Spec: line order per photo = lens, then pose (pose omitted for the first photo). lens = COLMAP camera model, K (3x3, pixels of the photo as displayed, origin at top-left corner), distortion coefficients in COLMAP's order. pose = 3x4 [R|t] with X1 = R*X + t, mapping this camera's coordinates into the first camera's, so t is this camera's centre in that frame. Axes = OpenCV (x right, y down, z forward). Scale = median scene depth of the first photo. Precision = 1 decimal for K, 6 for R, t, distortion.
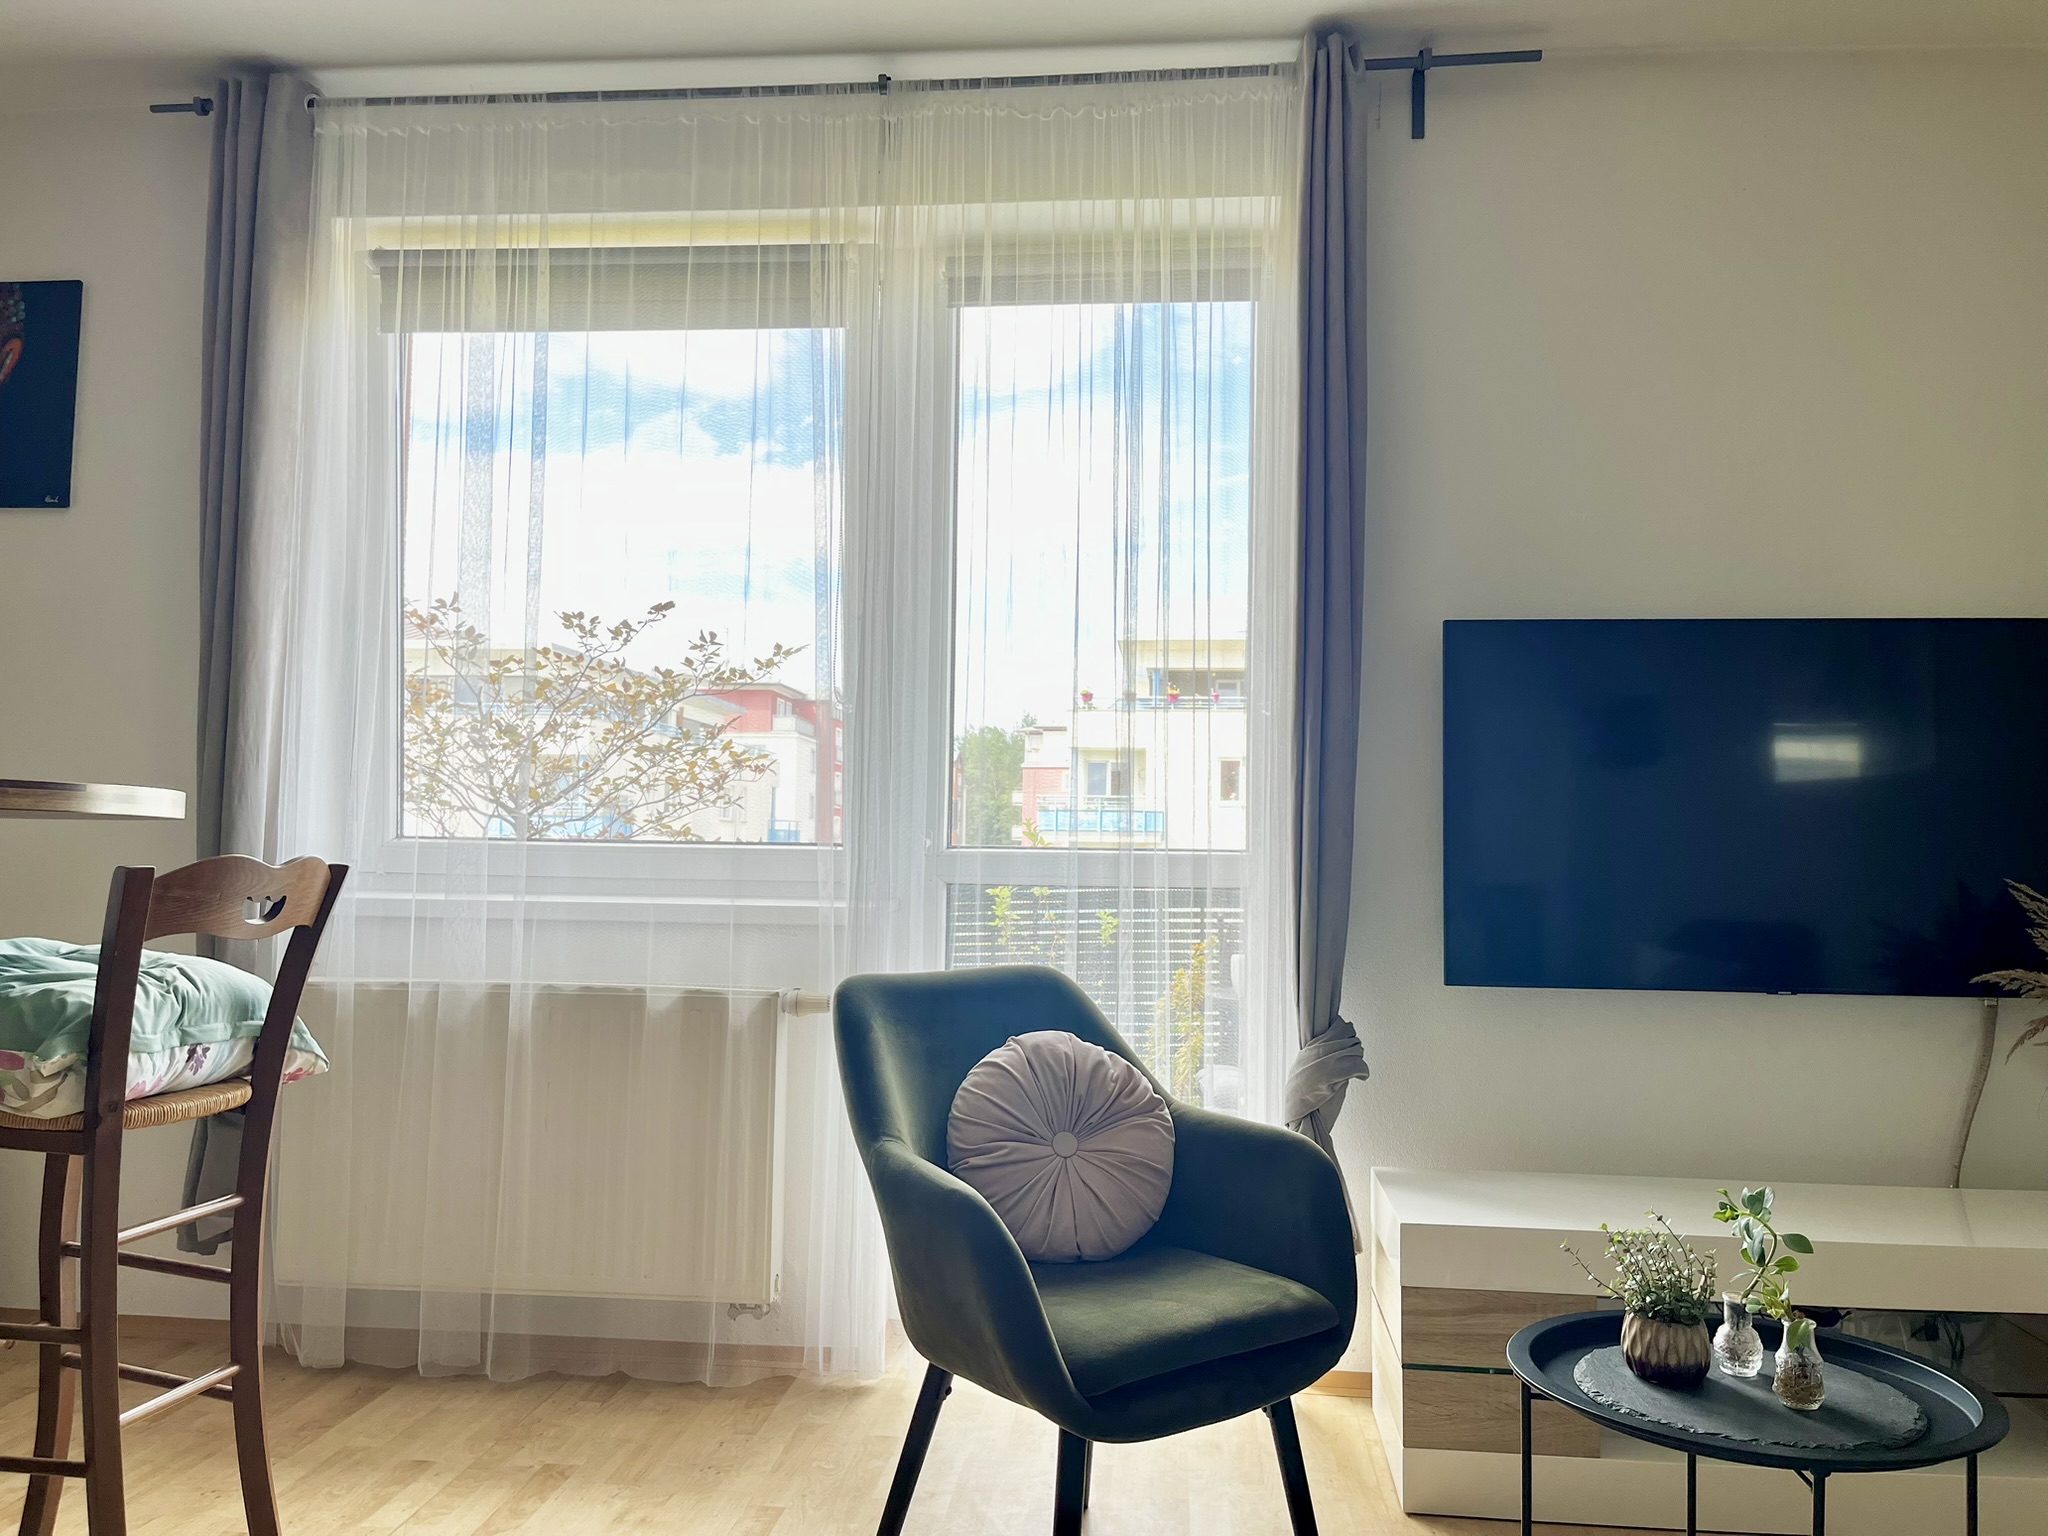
lens RADIAL K [[1543.2, 0, 1027.8], [0, 1543.2, 772.1], [0, 0, 1]] dist [0.067523, -0.092033]
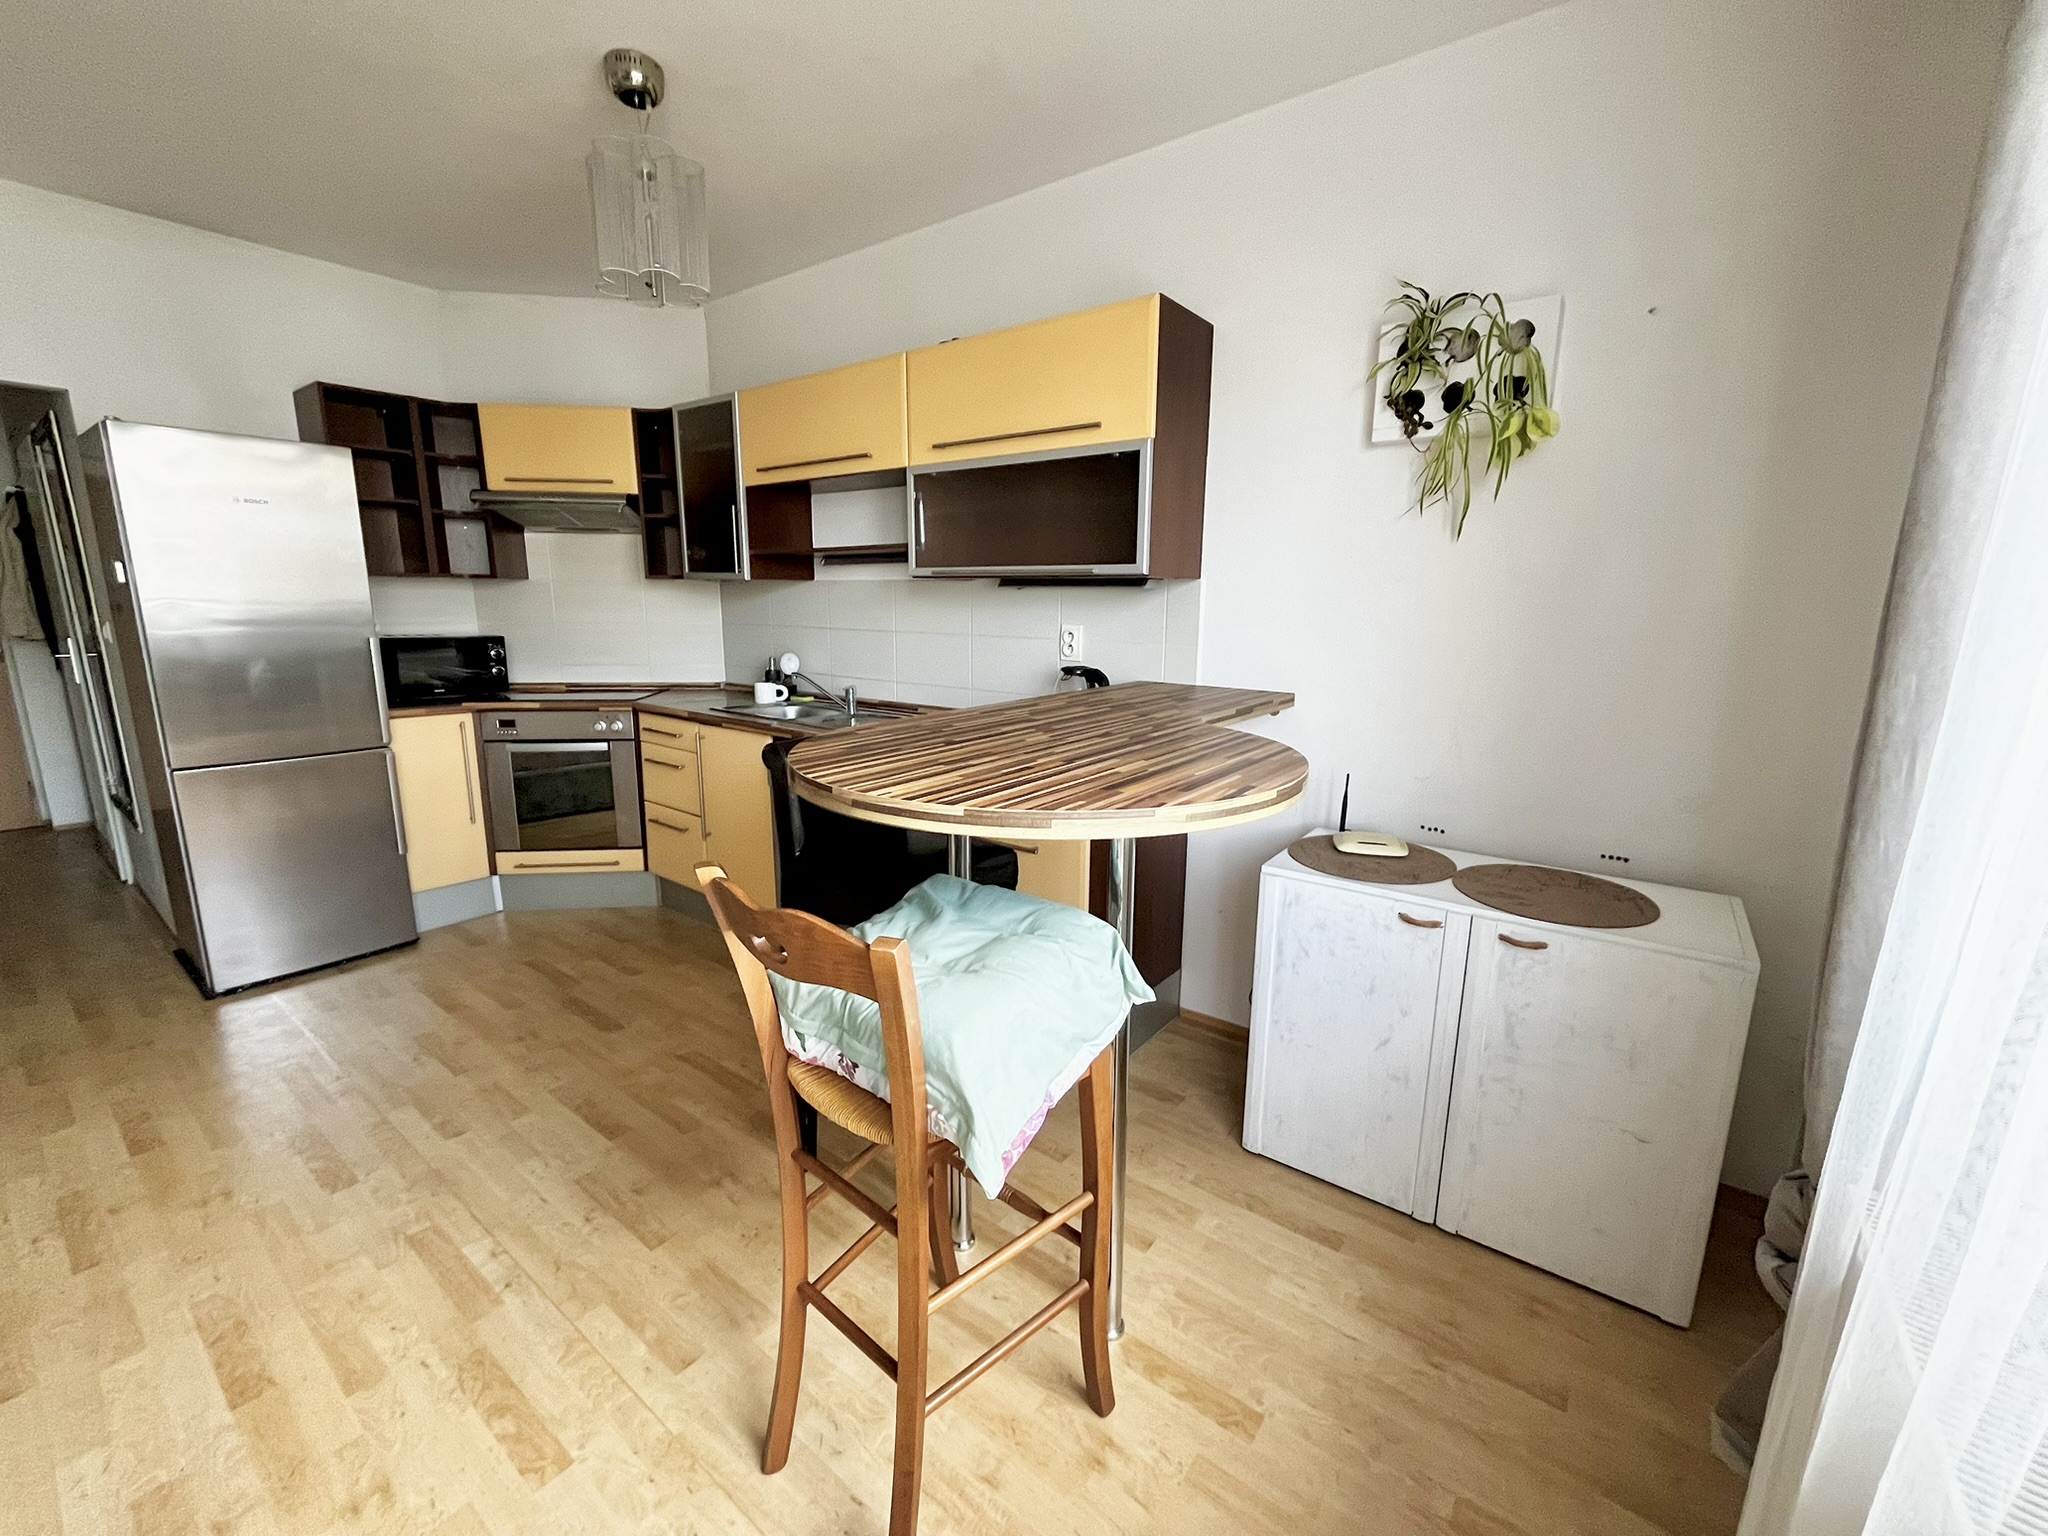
lens RADIAL K [[828.1, 0, 1030.0], [0, 828.1, 763.2], [0, 0, 1]] dist [-0.002937, -0.000089]
pose [[-0.519795, 0.148602, -0.841267, -0.112823], [0.027853, 0.987179, 0.157167, -0.063974], [0.853837, 0.058262, -0.517269, 0.923163]]
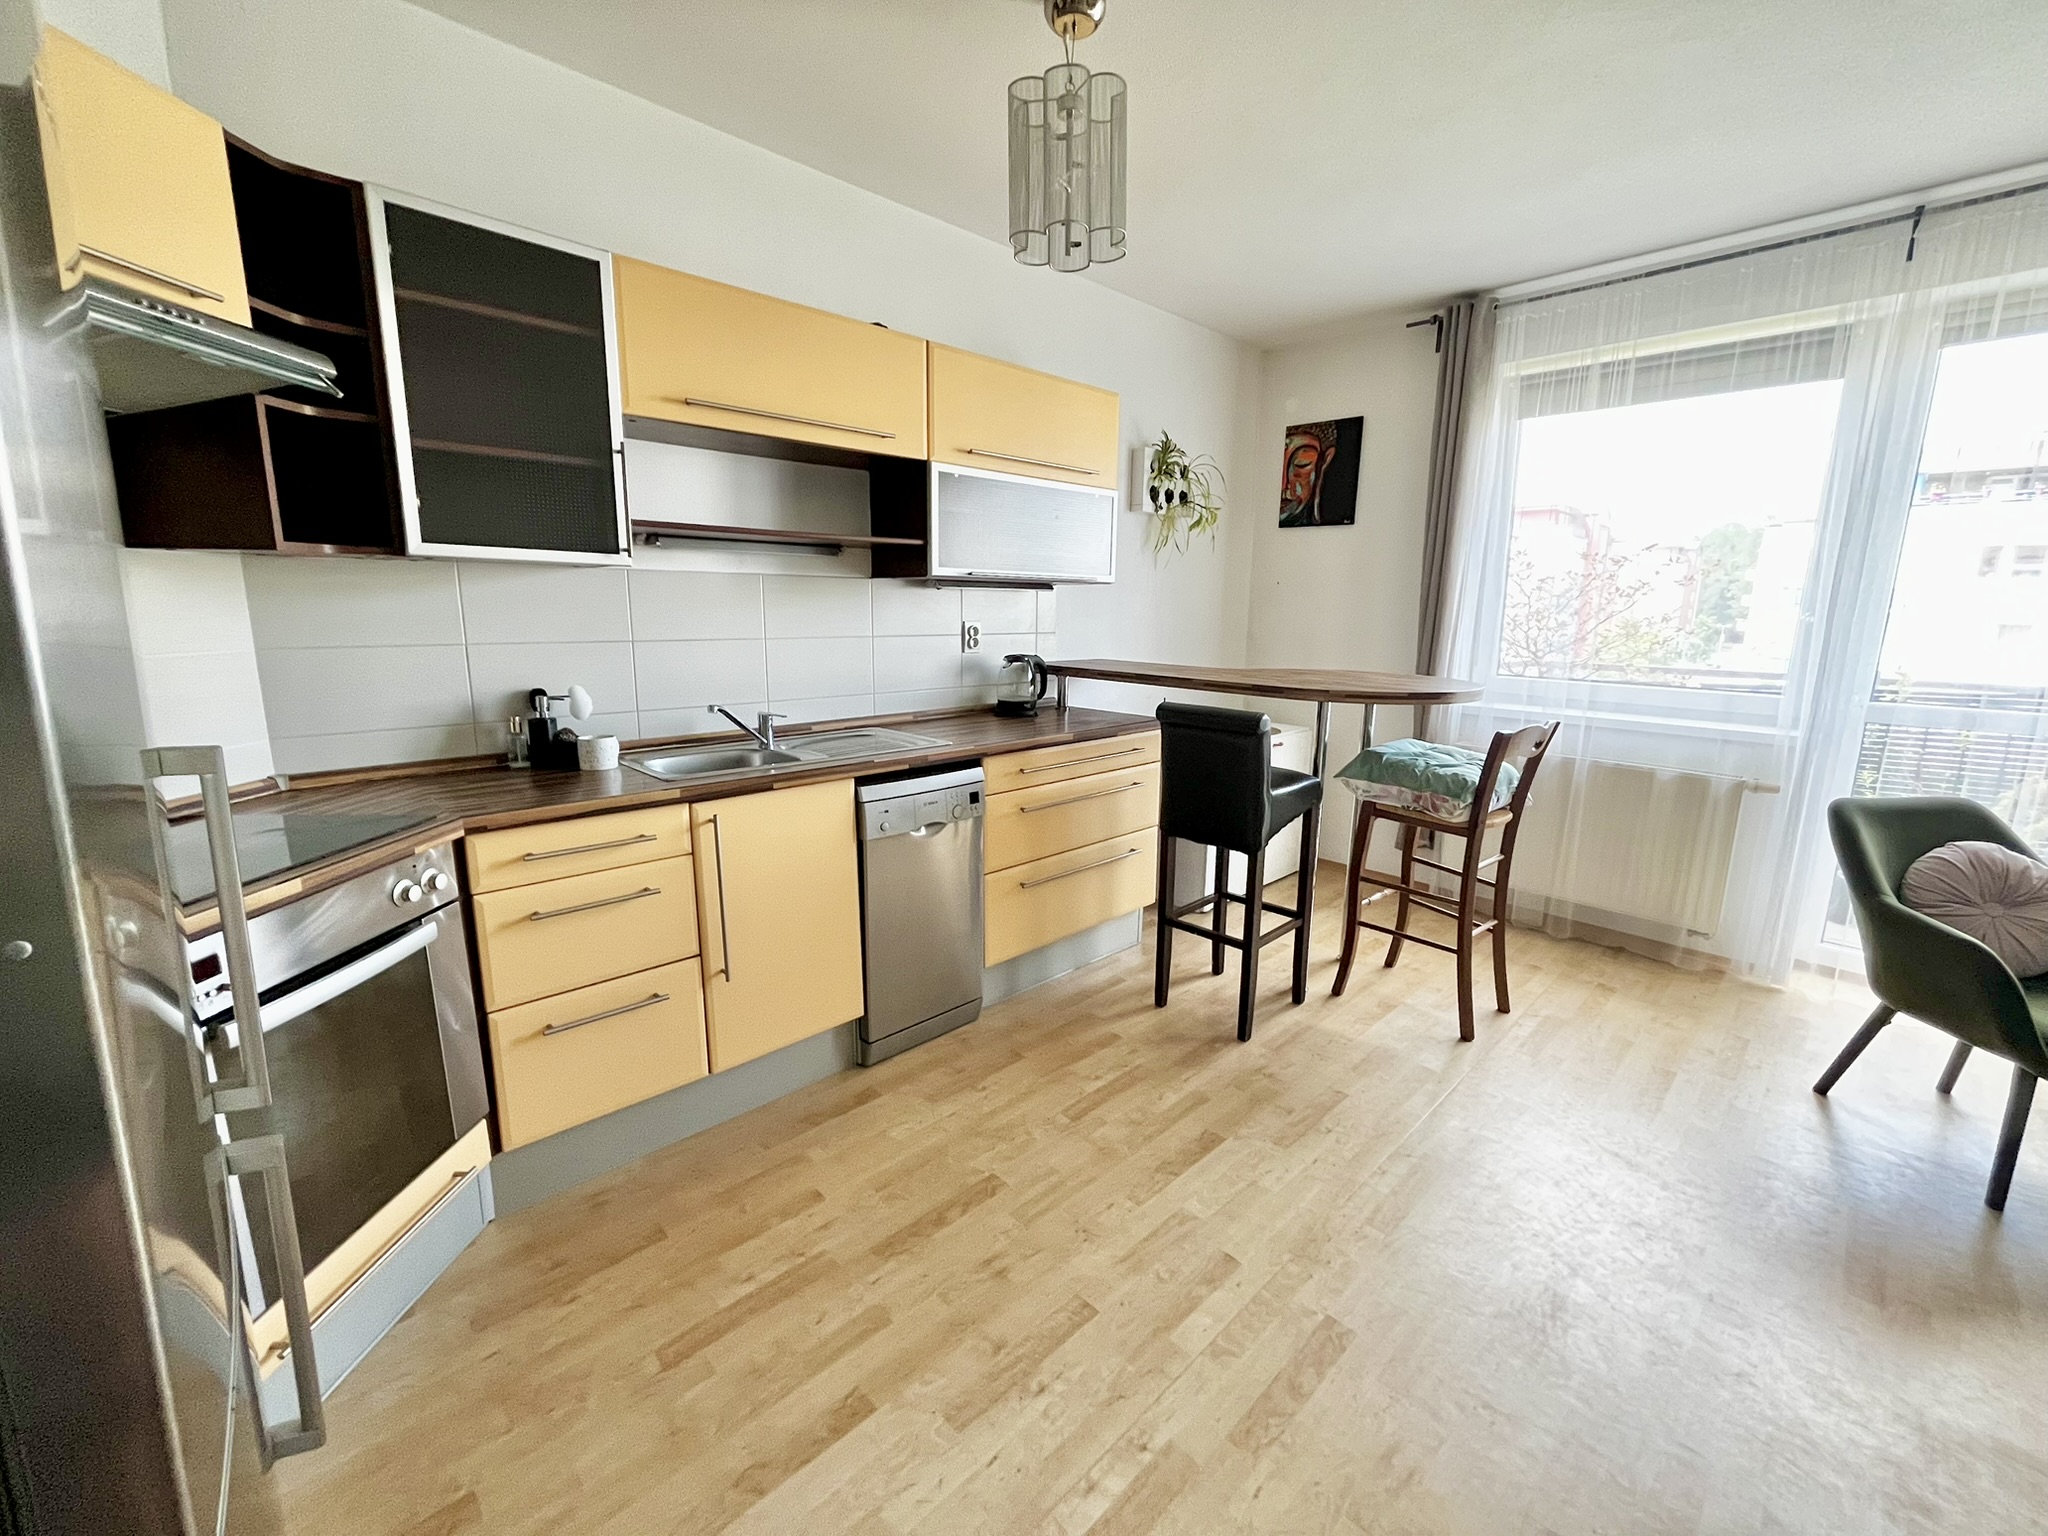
lens RADIAL K [[828.1, 0, 1030.1], [0, 828.1, 762.3], [0, 0, 1]] dist [-0.002937, -0.000089]
pose [[0.760166, 0.118399, -0.638850, -0.181757], [0.032484, 0.975101, 0.219370, -0.123524], [0.648917, -0.187510, 0.737392, -0.280432]]
